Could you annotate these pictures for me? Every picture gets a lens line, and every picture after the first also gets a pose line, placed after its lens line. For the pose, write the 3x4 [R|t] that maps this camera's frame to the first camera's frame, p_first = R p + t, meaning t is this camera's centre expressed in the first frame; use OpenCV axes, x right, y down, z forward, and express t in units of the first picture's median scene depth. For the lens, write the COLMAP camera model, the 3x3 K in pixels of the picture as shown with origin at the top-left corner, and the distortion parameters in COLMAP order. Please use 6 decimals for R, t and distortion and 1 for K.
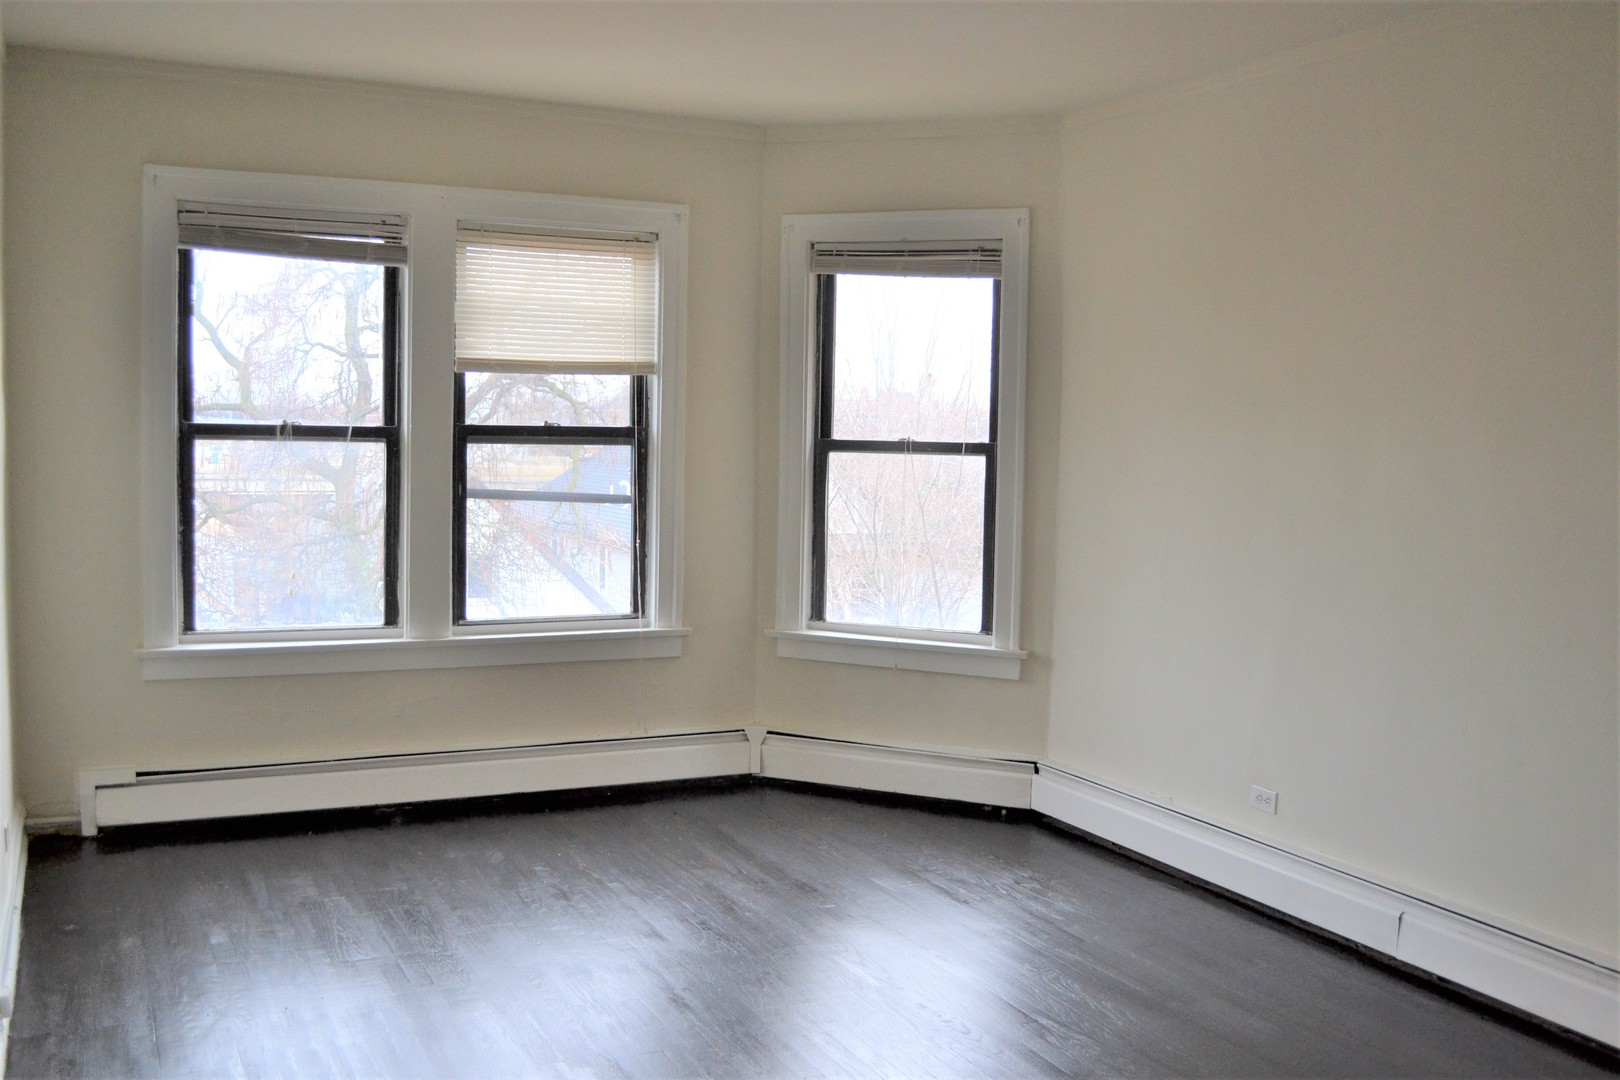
lens RADIAL K [[1530.3, 0, 802.8], [0, 1530.3, 549.5], [0, 0, 1]] dist [-0.042516, 0.000000]
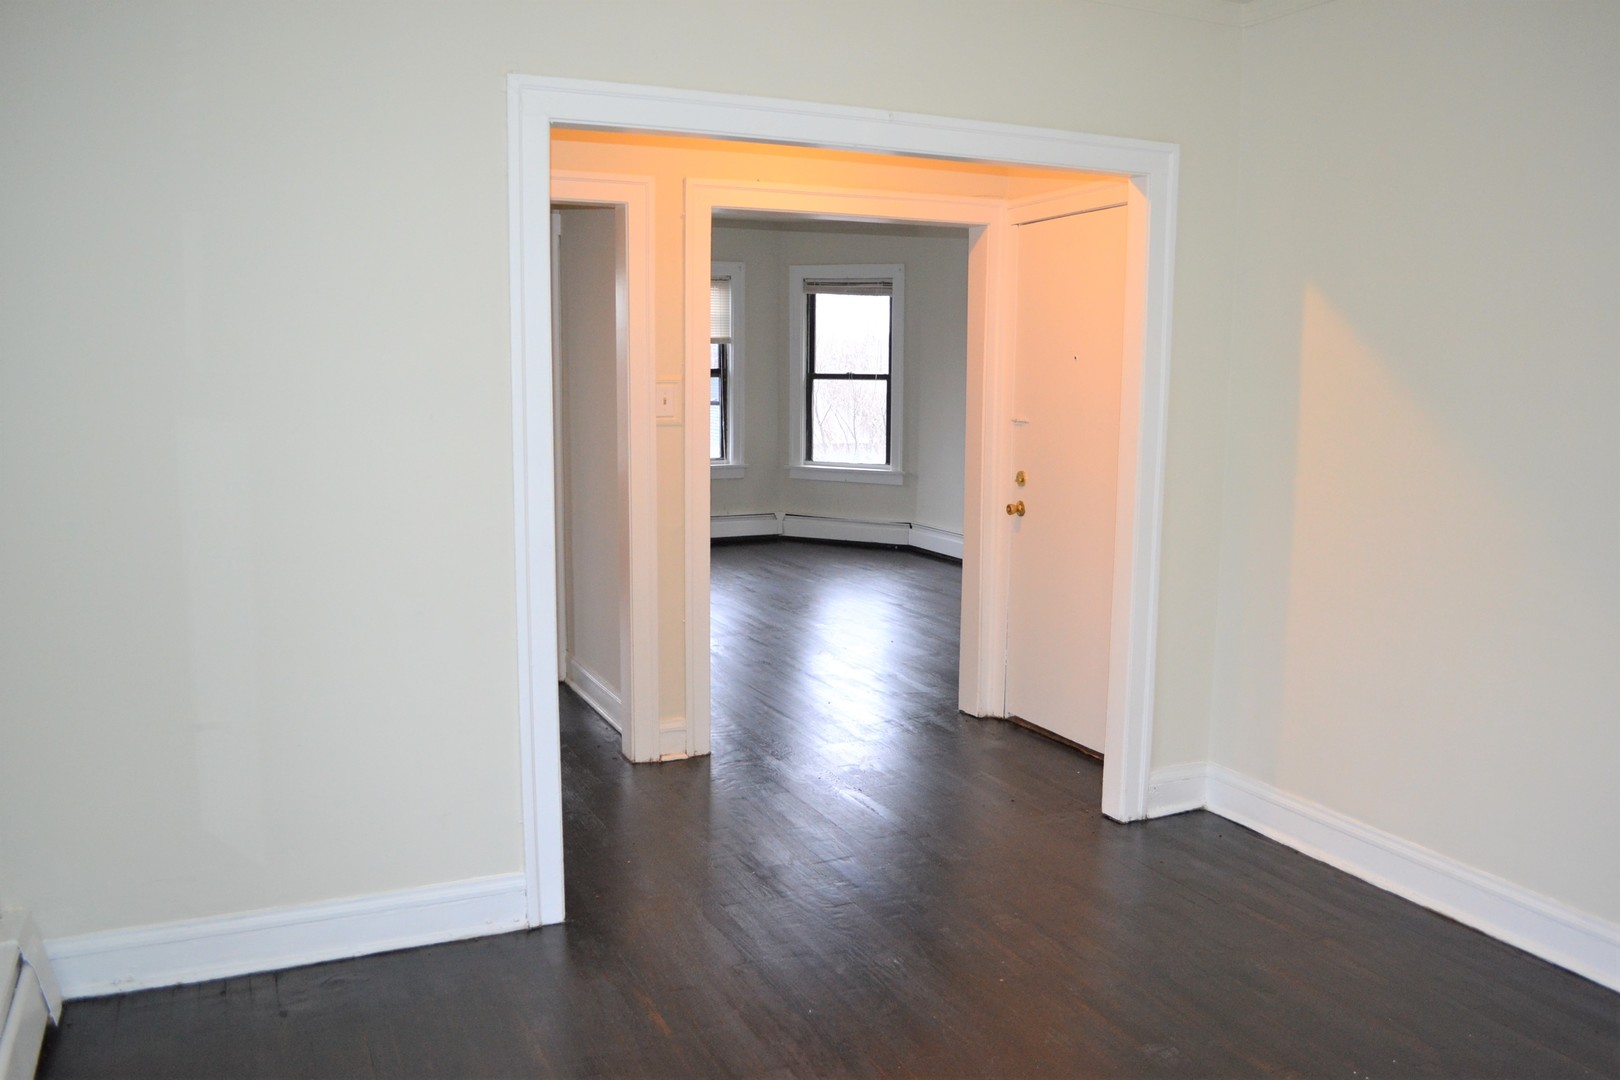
lens RADIAL K [[1277.7, 0, 814.4], [0, 1277.7, 528.0], [0, 0, 1]] dist [-0.011555, 0.000991]
pose [[0.999923, -0.011243, -0.005166, 0.025702], [0.011480, 0.998762, 0.048405, 0.055672], [0.004615, -0.048460, 0.998814, -0.768422]]
